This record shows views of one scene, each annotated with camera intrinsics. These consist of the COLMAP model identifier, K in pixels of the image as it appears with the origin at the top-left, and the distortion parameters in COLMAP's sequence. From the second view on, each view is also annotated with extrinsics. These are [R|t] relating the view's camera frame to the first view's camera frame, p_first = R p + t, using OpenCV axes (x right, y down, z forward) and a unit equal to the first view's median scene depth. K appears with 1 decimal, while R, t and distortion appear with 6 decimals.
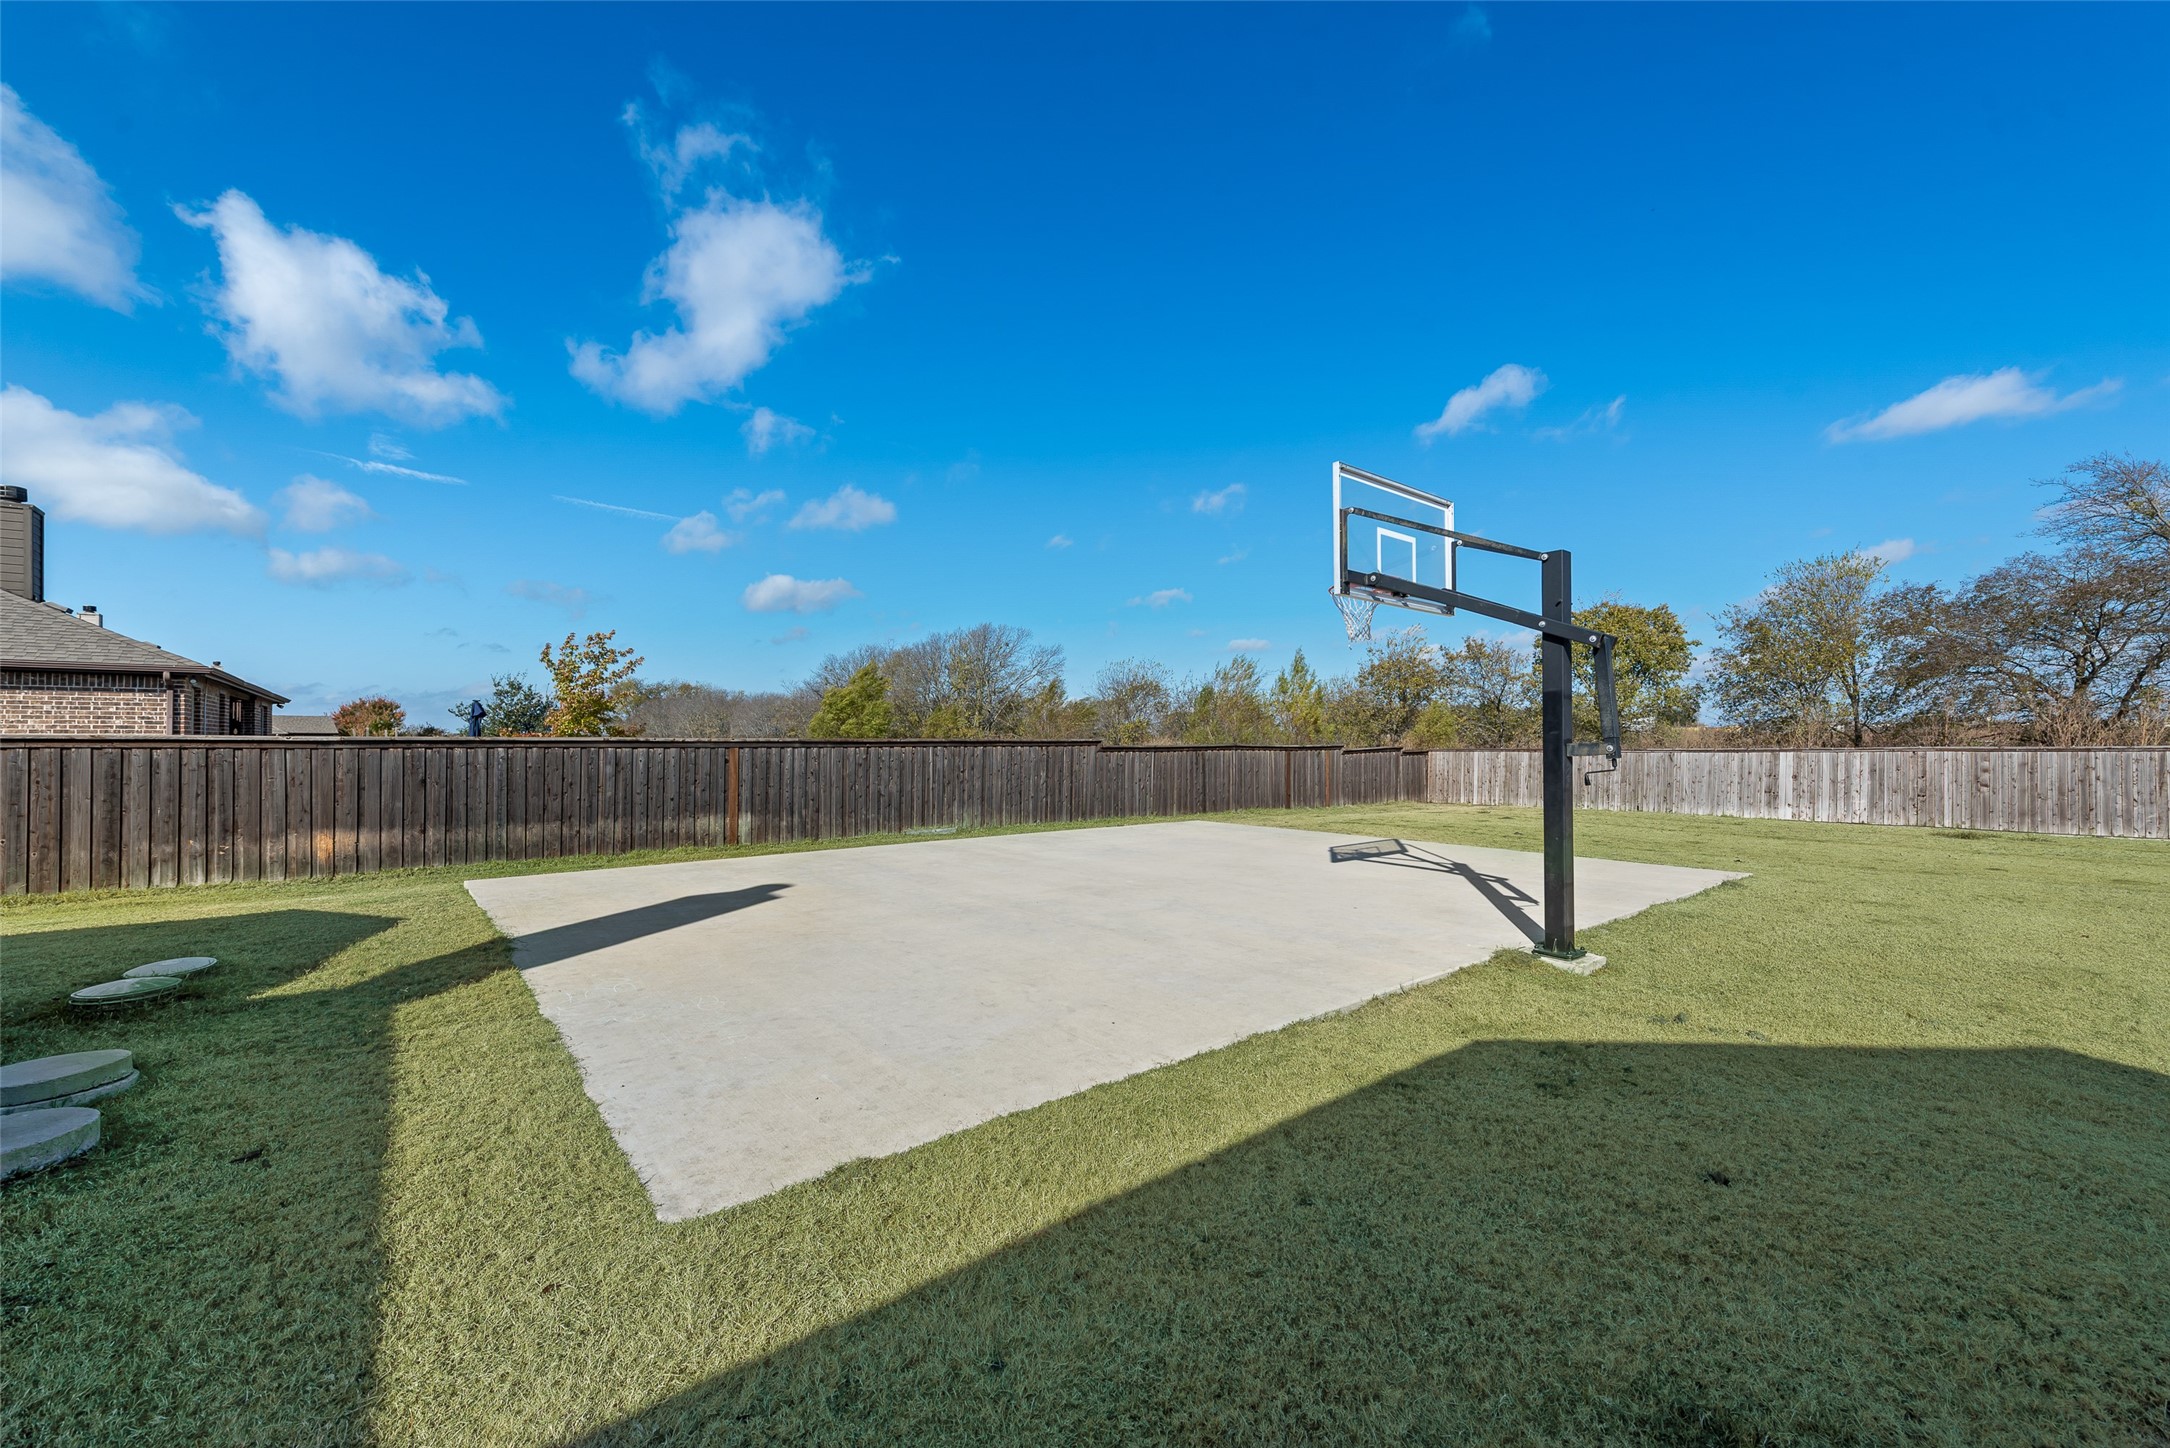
lens RADIAL K [[861.7, 0, 1084.9], [0, 861.7, 730.9], [0, 0, 1]] dist [-0.000411, -0.000367]
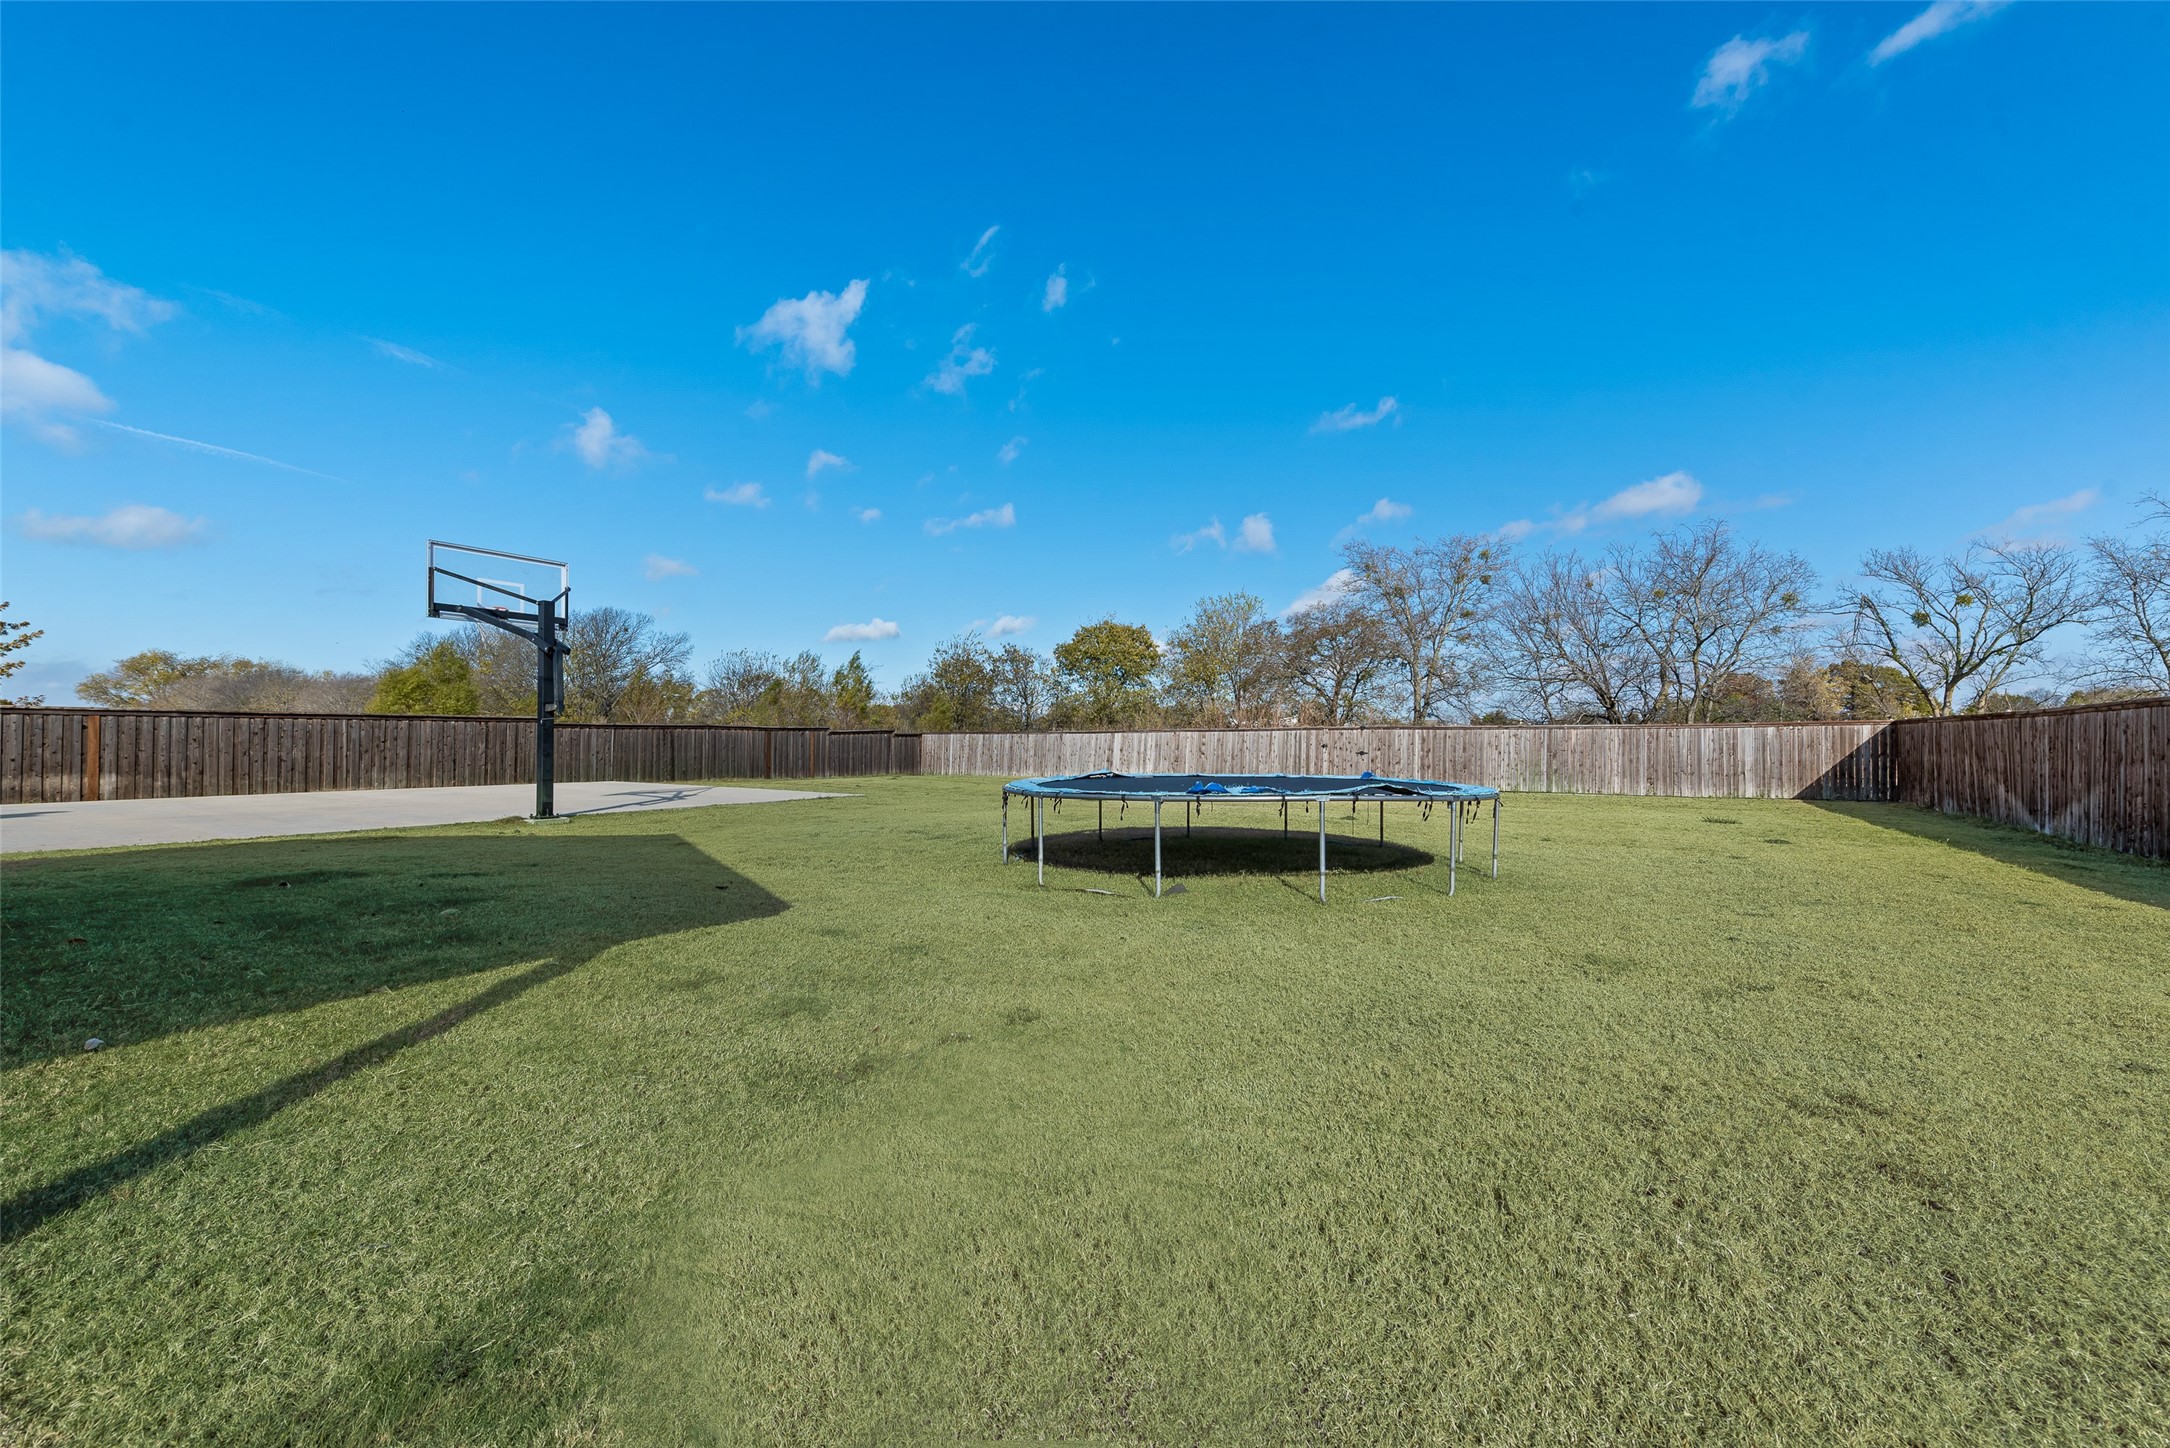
lens RADIAL K [[861.7, 0, 1085.3], [0, 861.7, 731.7], [0, 0, 1]] dist [-0.000411, -0.000367]
pose [[0.948086, 0.006484, 0.317948, 0.328221], [-0.008898, 0.999942, 0.006140, 0.015239], [-0.317889, -0.008650, 0.948088, -0.341304]]
